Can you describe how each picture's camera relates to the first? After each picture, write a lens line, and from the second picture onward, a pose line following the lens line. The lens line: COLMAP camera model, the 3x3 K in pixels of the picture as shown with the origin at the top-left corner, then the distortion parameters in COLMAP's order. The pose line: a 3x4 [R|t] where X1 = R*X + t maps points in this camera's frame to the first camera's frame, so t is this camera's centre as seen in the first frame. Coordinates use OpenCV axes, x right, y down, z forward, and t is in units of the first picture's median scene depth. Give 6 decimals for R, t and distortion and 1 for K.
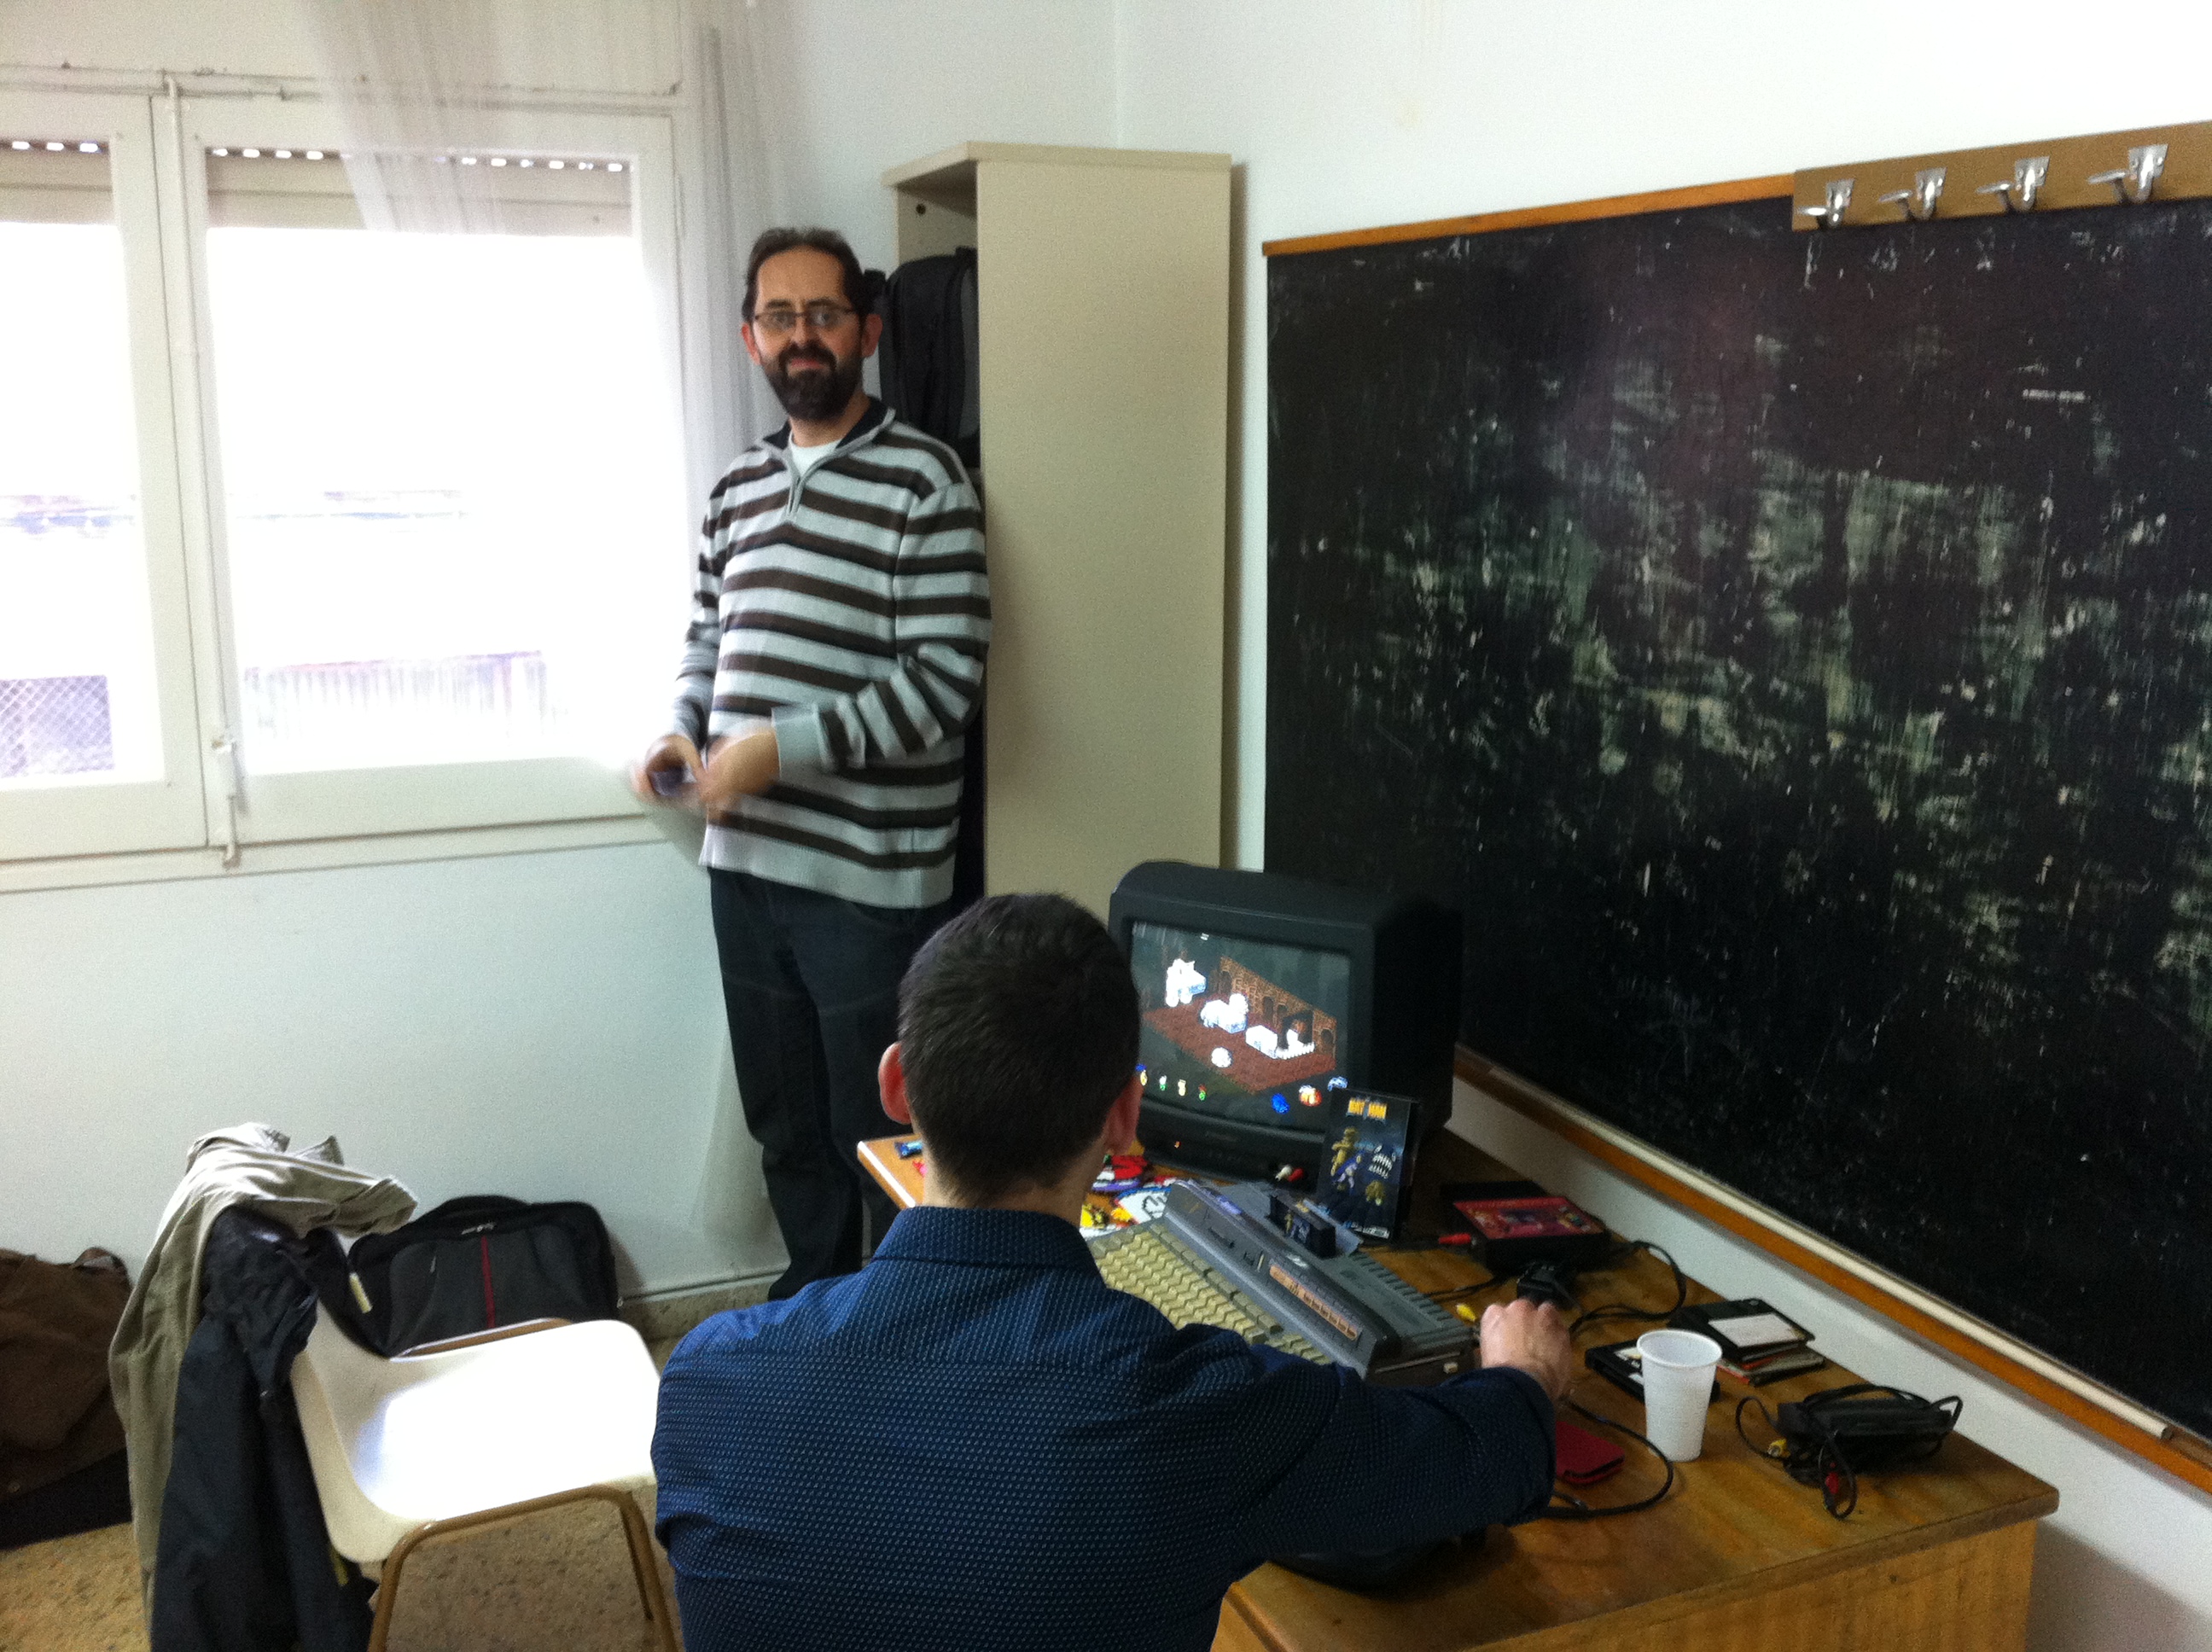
lens RADIAL K [[2202.7, 0, 1074.3], [0, 2202.7, 745.5], [0, 0, 1]] dist [0.118811, -0.252651]
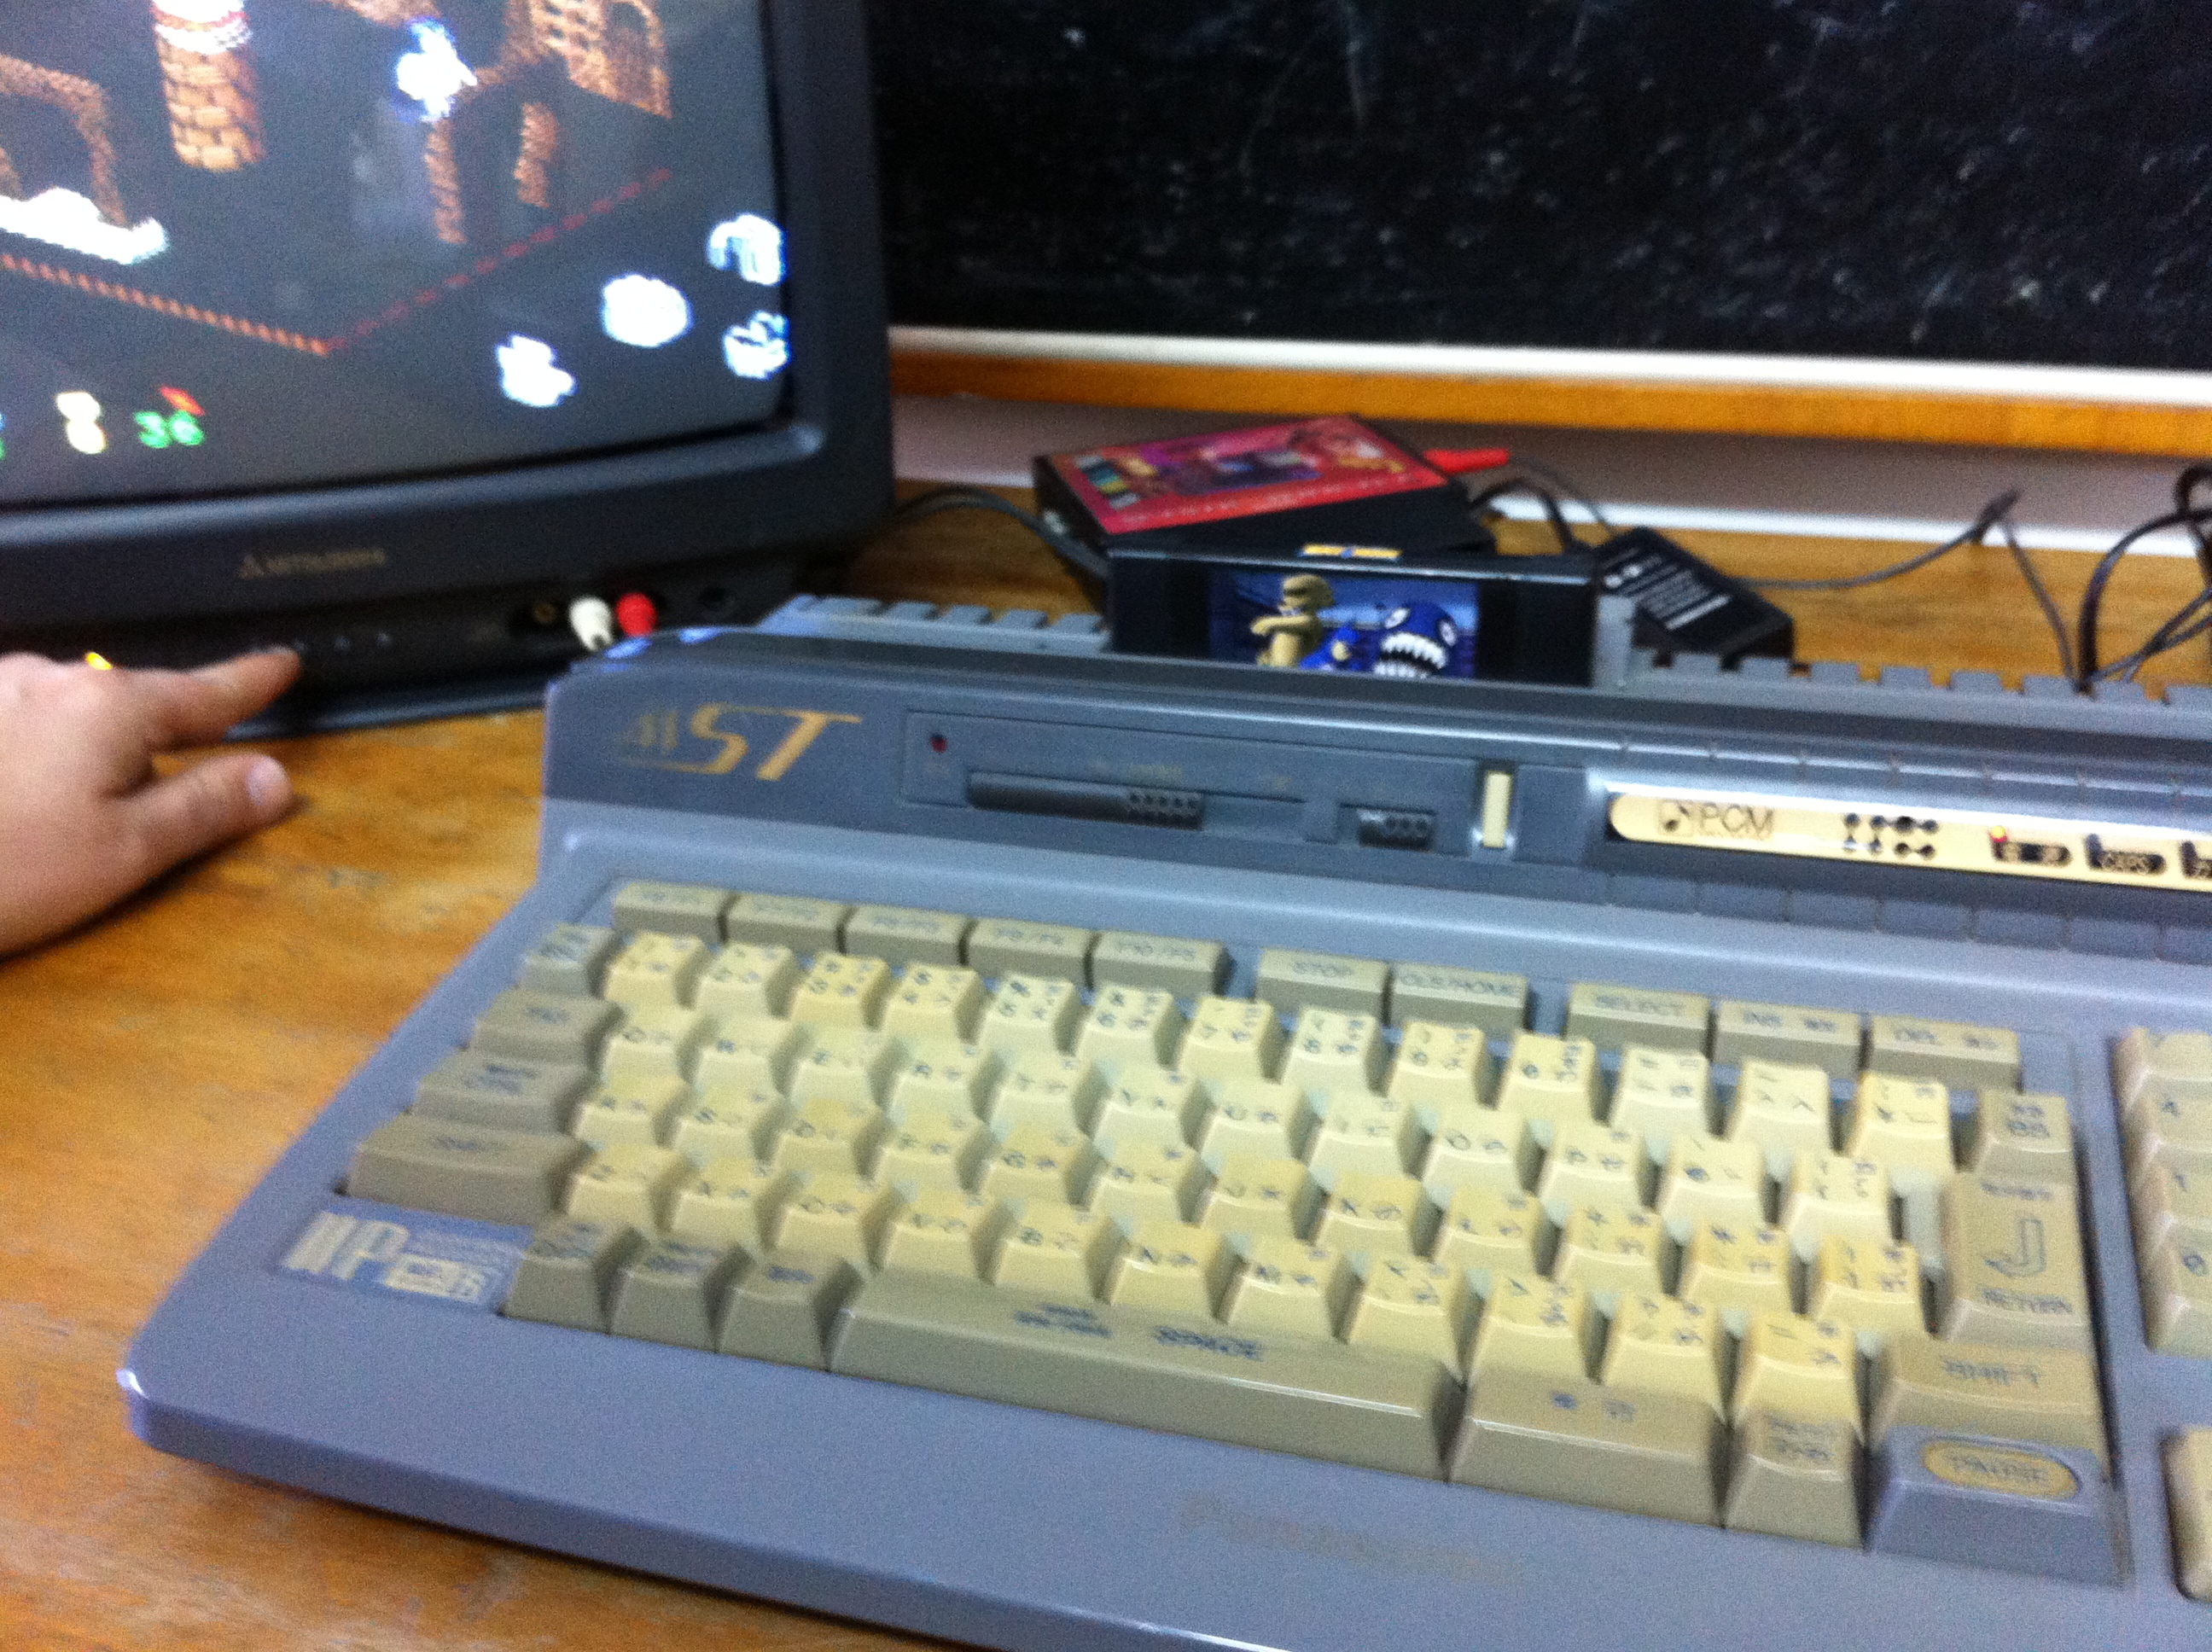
lens RADIAL K [[2189.0, 0, 1104.2], [0, 2189.0, 765.7], [0, 0, 1]] dist [0.078878, -0.259733]
pose [[0.639375, -0.298175, 0.708725, -0.061967], [0.157180, 0.952966, 0.259132, 0.148778], [-0.752658, -0.054286, 0.656170, 0.766349]]
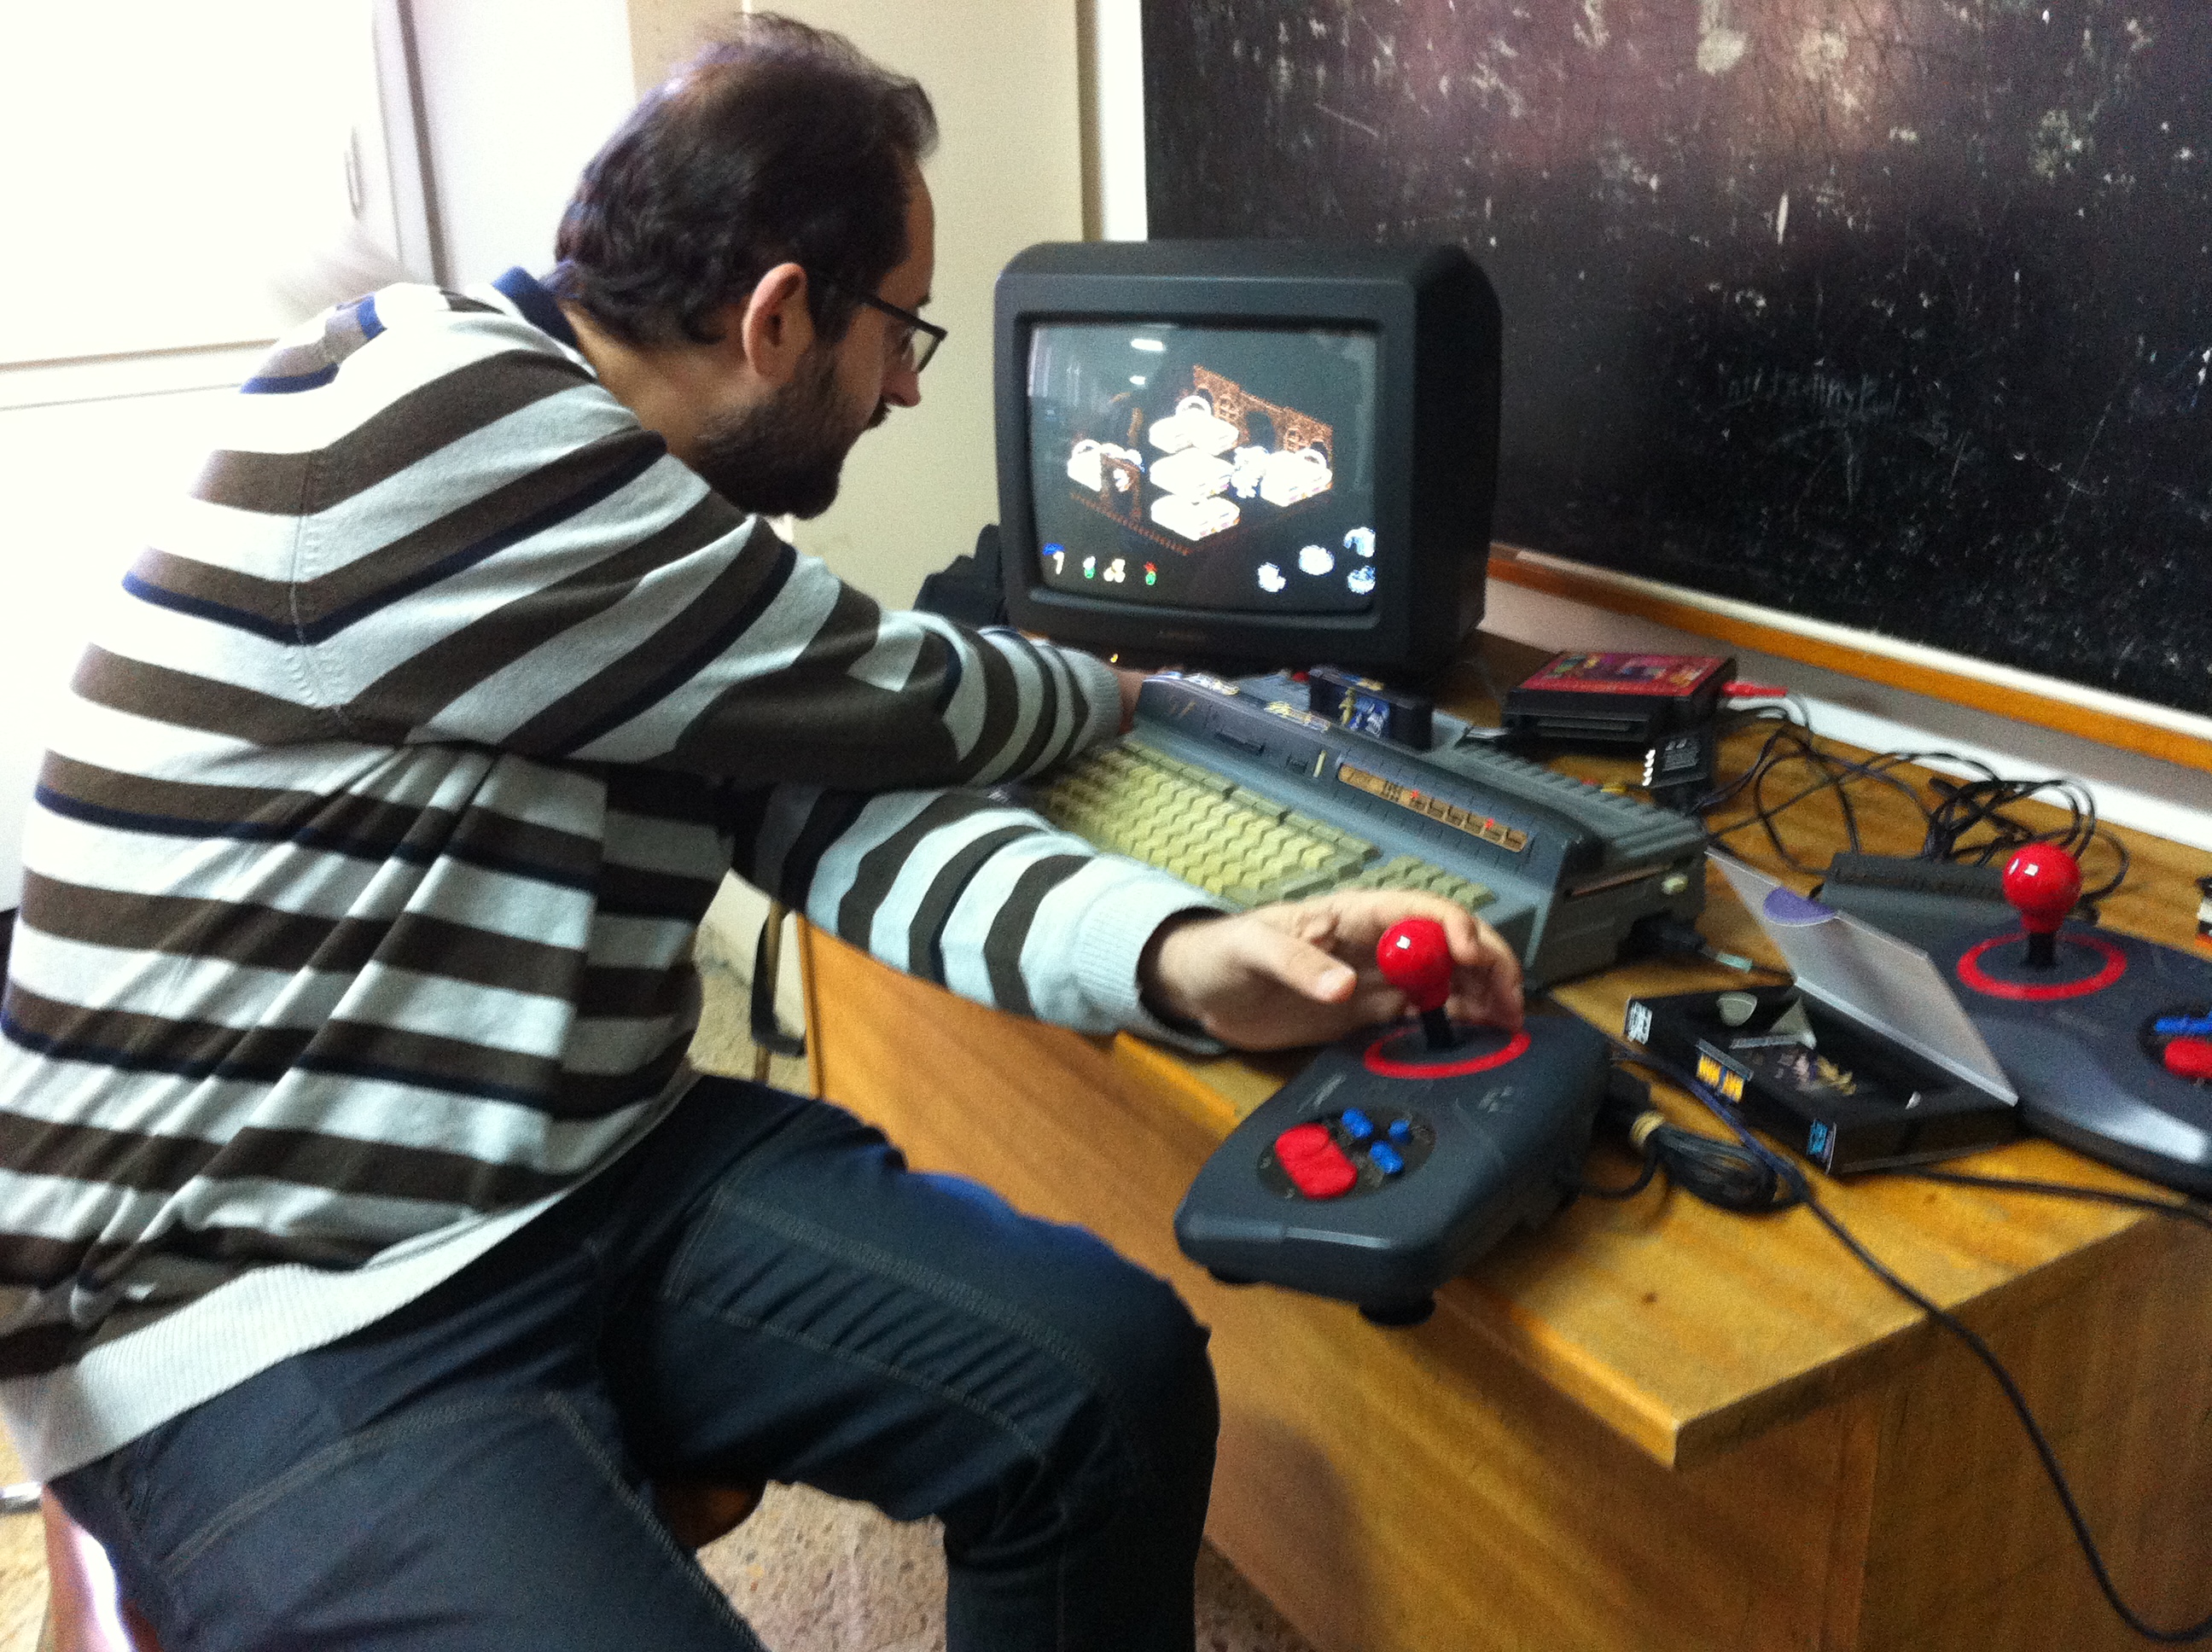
lens RADIAL K [[2189.0, 0, 1104.2], [0, 2189.0, 765.7], [0, 0, 1]] dist [0.078878, -0.259733]
pose [[0.989285, -0.067299, 0.129560, -0.046170], [0.050117, 0.990037, 0.131588, 0.128224], [-0.137125, -0.123685, 0.982802, 0.349023]]
